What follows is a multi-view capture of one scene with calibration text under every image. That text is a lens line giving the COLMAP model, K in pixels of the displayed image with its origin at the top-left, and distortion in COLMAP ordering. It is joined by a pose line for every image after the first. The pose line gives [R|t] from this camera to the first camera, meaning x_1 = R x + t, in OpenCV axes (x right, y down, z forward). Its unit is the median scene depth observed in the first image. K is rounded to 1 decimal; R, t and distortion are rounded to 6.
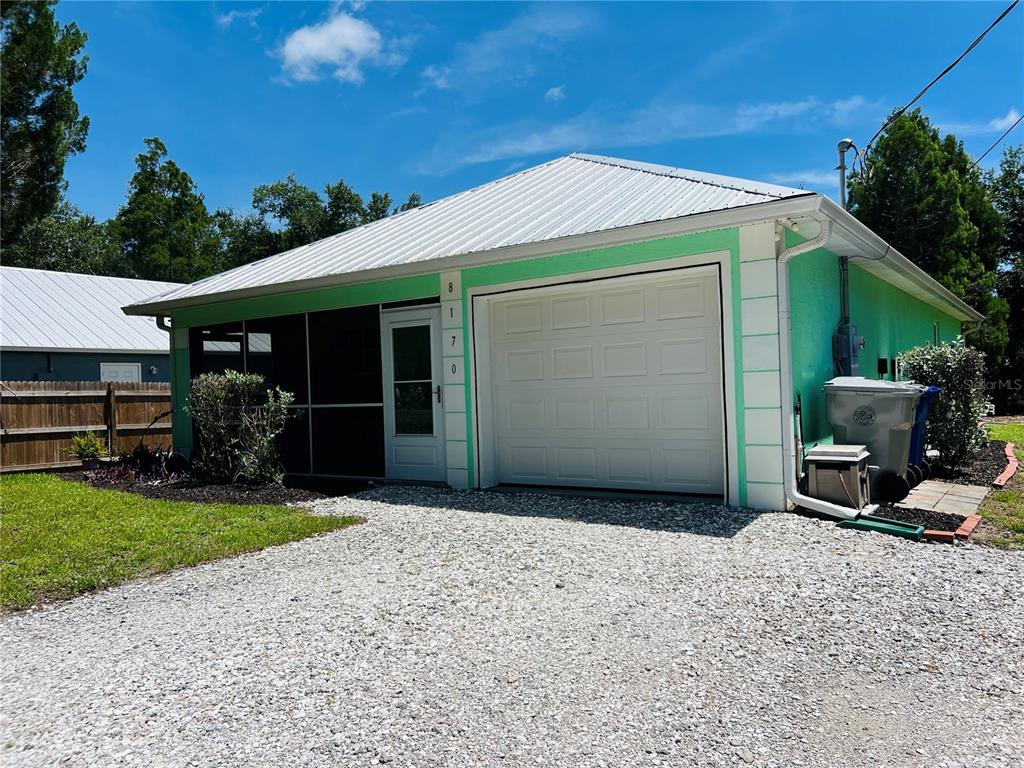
lens RADIAL K [[755.0, 0, 512.0], [0, 755.0, 384.0], [0, 0, 1]] dist [0.038421, 0.002023]
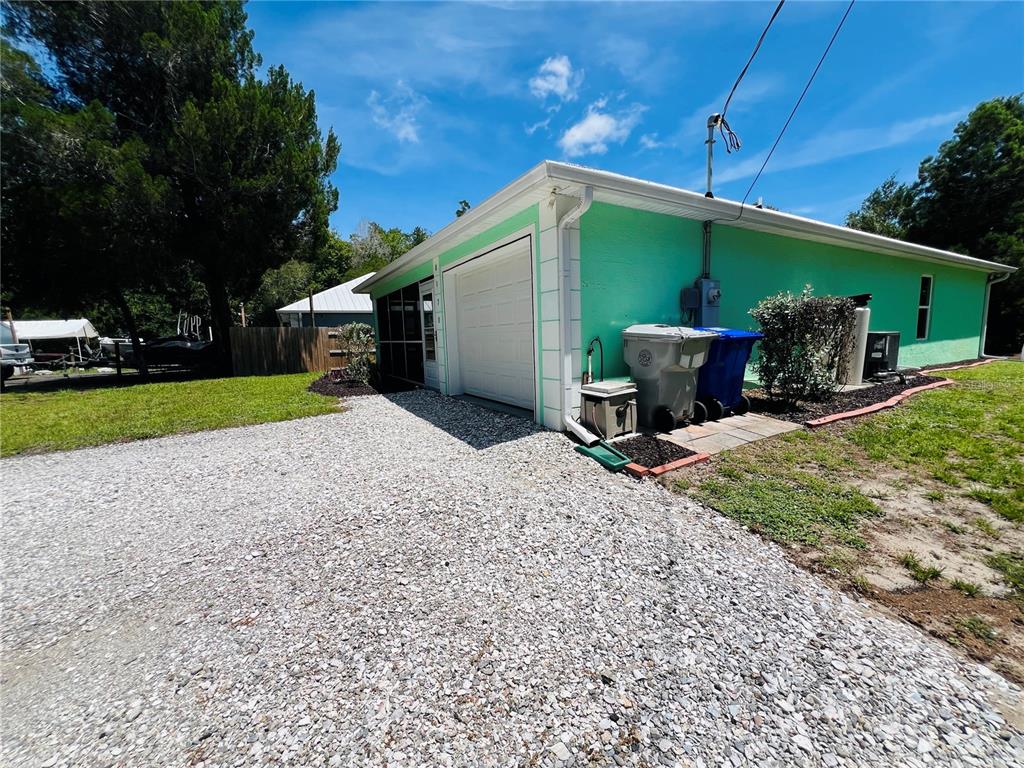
lens RADIAL K [[404.0, 0, 512.0], [0, 404.0, 384.0], [0, 0, 1]] dist [-0.000133, -0.000133]
pose [[0.912797, 0.054306, -0.404788, 0.393142], [0.003285, 0.990112, 0.140239, -0.005381], [0.408401, -0.129339, 0.903593, 0.257570]]
